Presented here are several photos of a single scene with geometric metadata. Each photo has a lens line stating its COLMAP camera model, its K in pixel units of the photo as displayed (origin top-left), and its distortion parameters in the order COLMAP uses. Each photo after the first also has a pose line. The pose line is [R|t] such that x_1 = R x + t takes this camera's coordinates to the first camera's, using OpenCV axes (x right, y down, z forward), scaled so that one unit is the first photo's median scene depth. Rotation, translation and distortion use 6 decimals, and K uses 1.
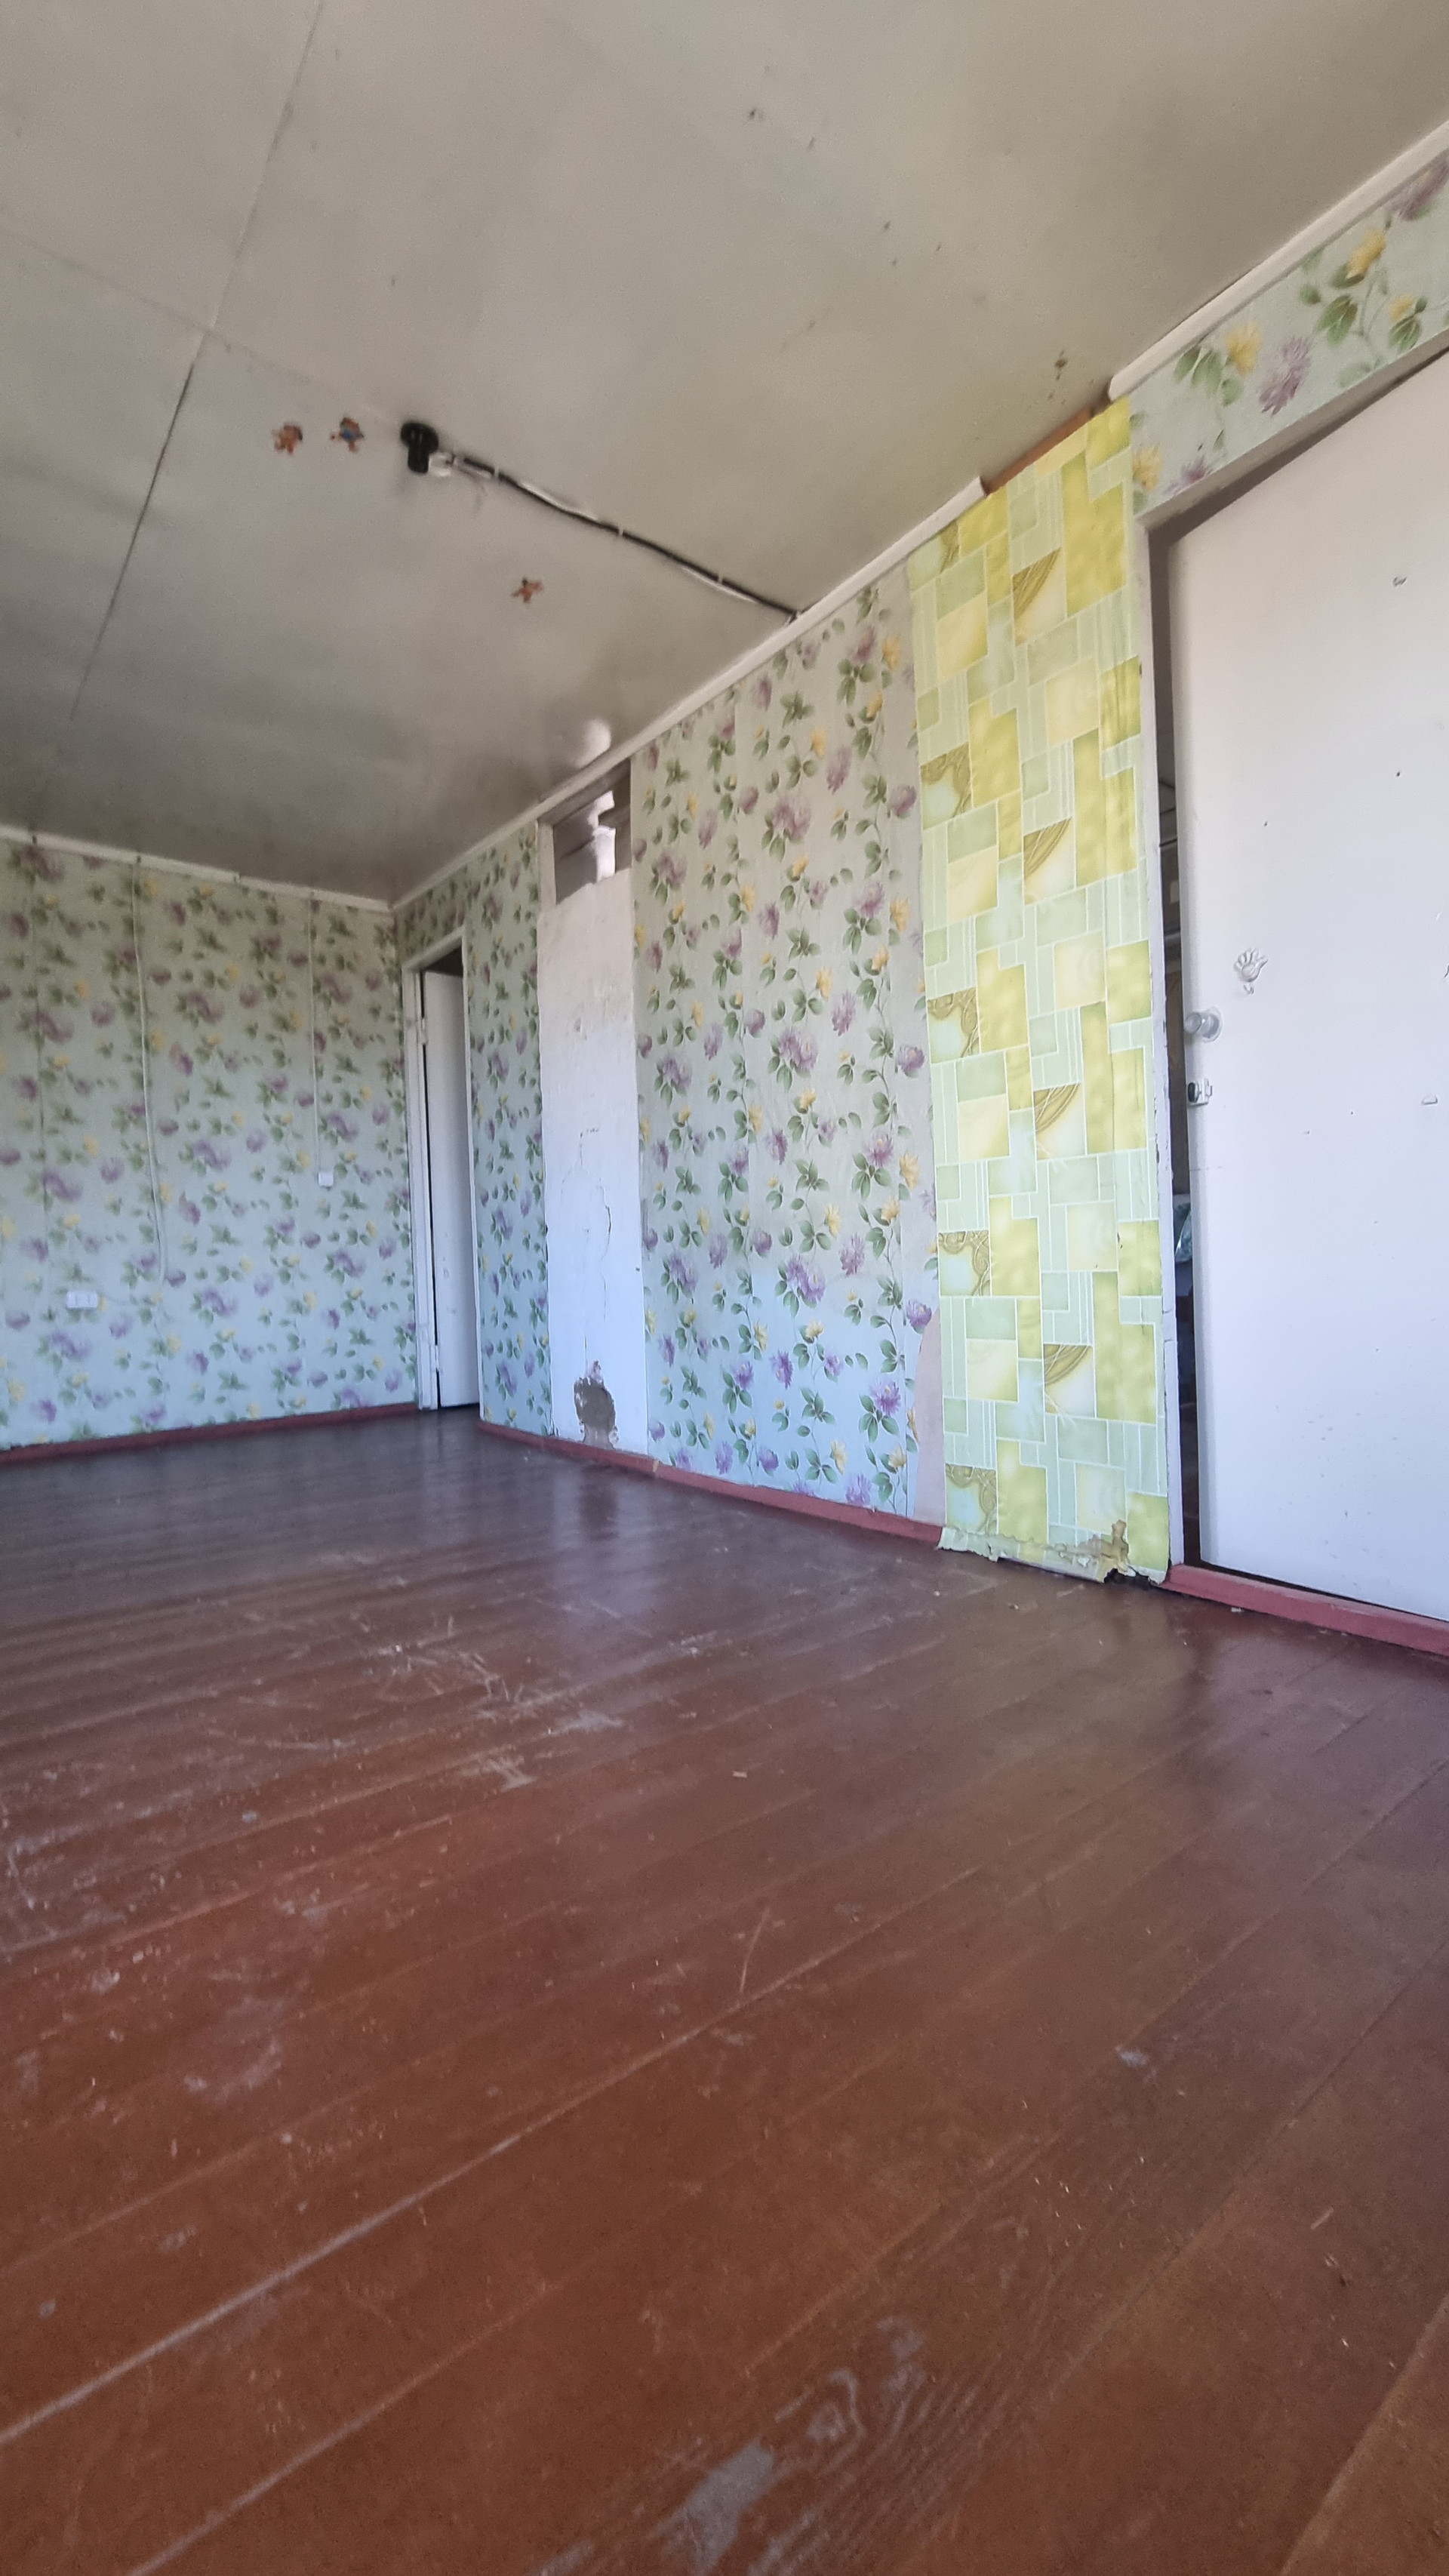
lens RADIAL K [[1064.7, 0, 709.2], [0, 1064.7, 1291.1], [0, 0, 1]] dist [-0.002976, -0.000092]
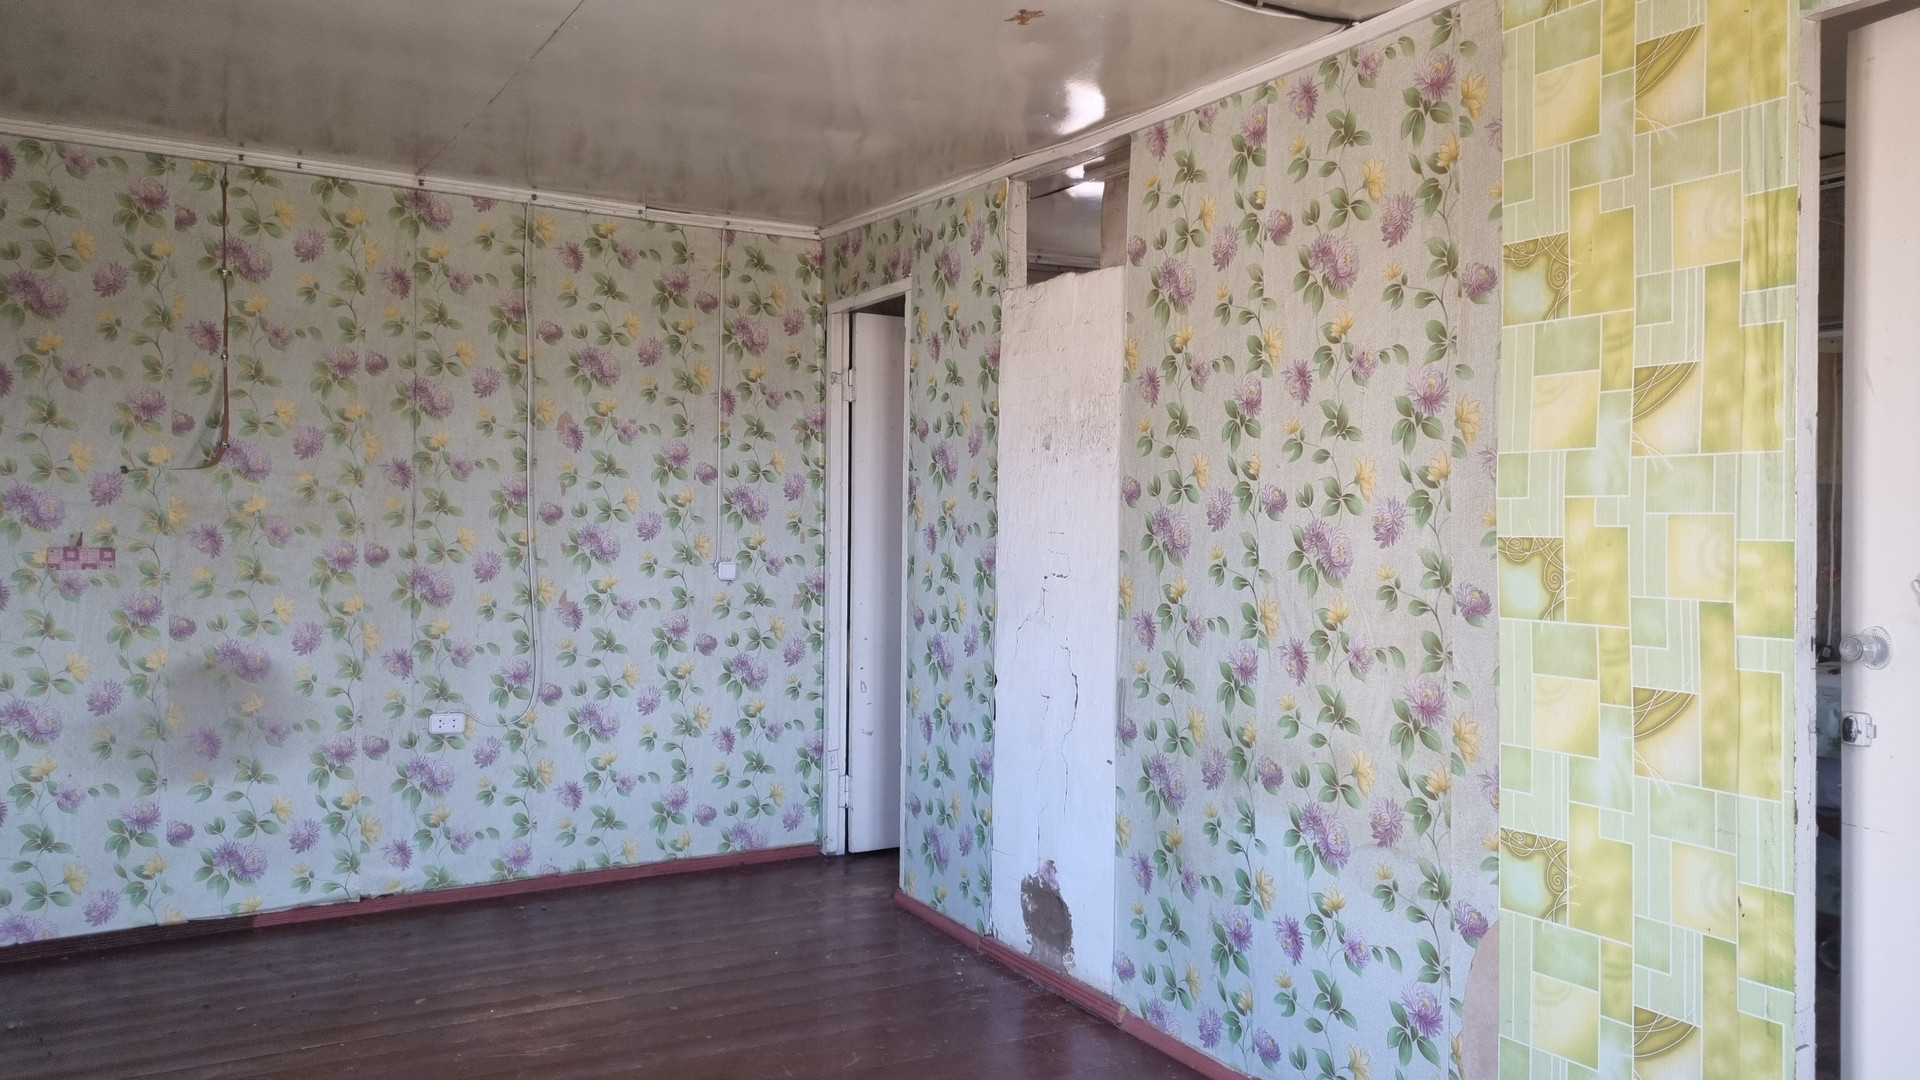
lens RADIAL K [[1446.0, 0, 960.0], [0, 1446.0, 540.0], [0, 0, 1]] dist [0.072775, -0.068903]
pose [[0.987407, 0.046523, -0.151208, -0.018404], [-0.048170, 0.998813, -0.007250, -0.156055], [0.150691, 0.014443, 0.988475, -0.092562]]
